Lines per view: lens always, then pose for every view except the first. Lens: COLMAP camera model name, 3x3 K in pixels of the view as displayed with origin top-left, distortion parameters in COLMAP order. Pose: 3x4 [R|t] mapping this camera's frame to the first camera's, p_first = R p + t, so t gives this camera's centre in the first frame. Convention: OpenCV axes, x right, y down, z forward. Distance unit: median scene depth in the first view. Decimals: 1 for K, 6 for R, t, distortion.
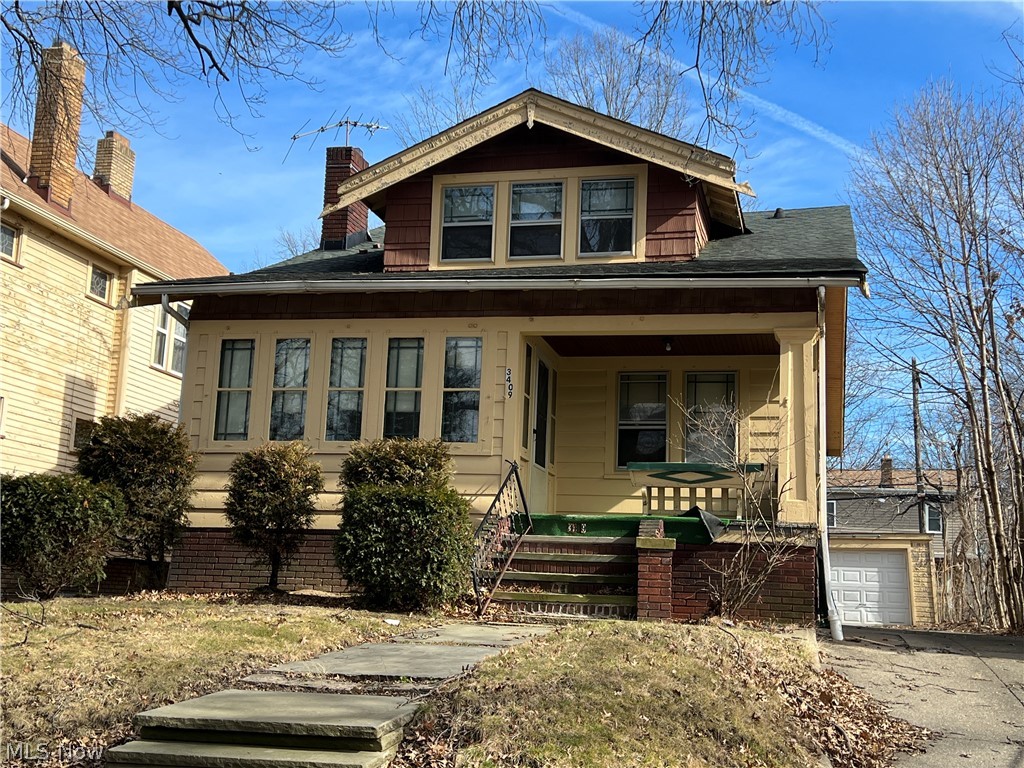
lens RADIAL K [[1239.7, 0, 515.3], [0, 1239.7, 384.5], [0, 0, 1]] dist [0.106532, 0.000000]
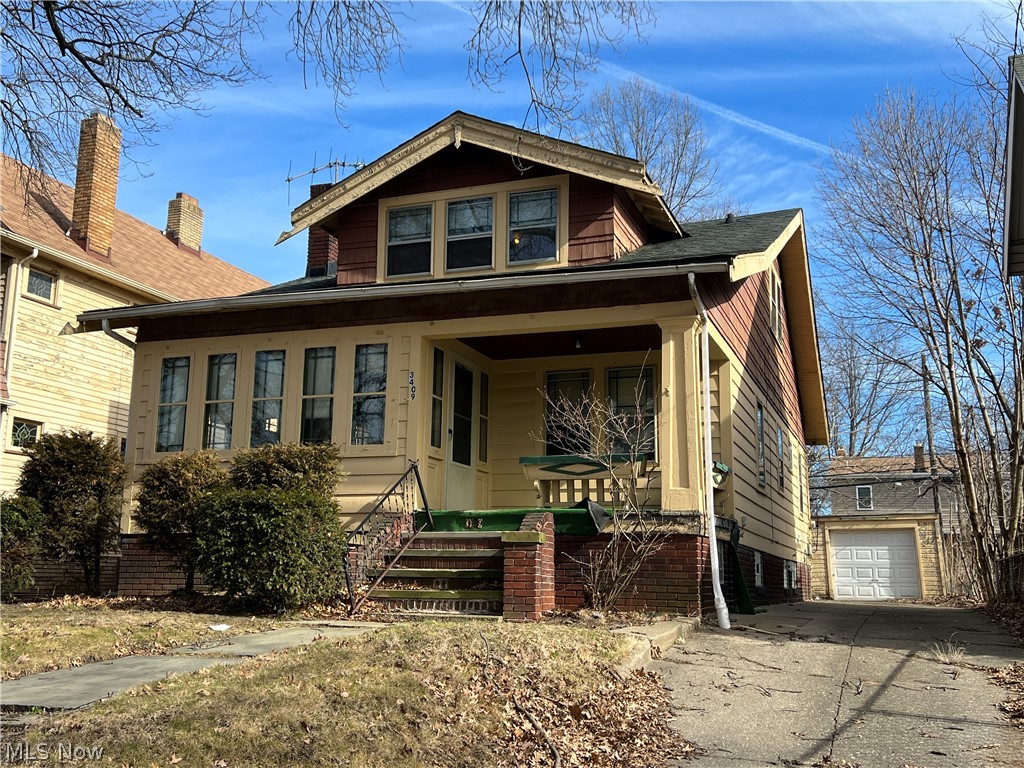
lens RADIAL K [[1035.8, 0, 507.1], [0, 1035.8, 382.2], [0, 0, 1]] dist [0.064945, 0.000000]
pose [[0.992835, -0.047268, -0.109744, 0.157166], [0.045411, 0.998781, -0.019361, 0.015236], [0.110526, 0.014239, 0.993771, 0.134804]]
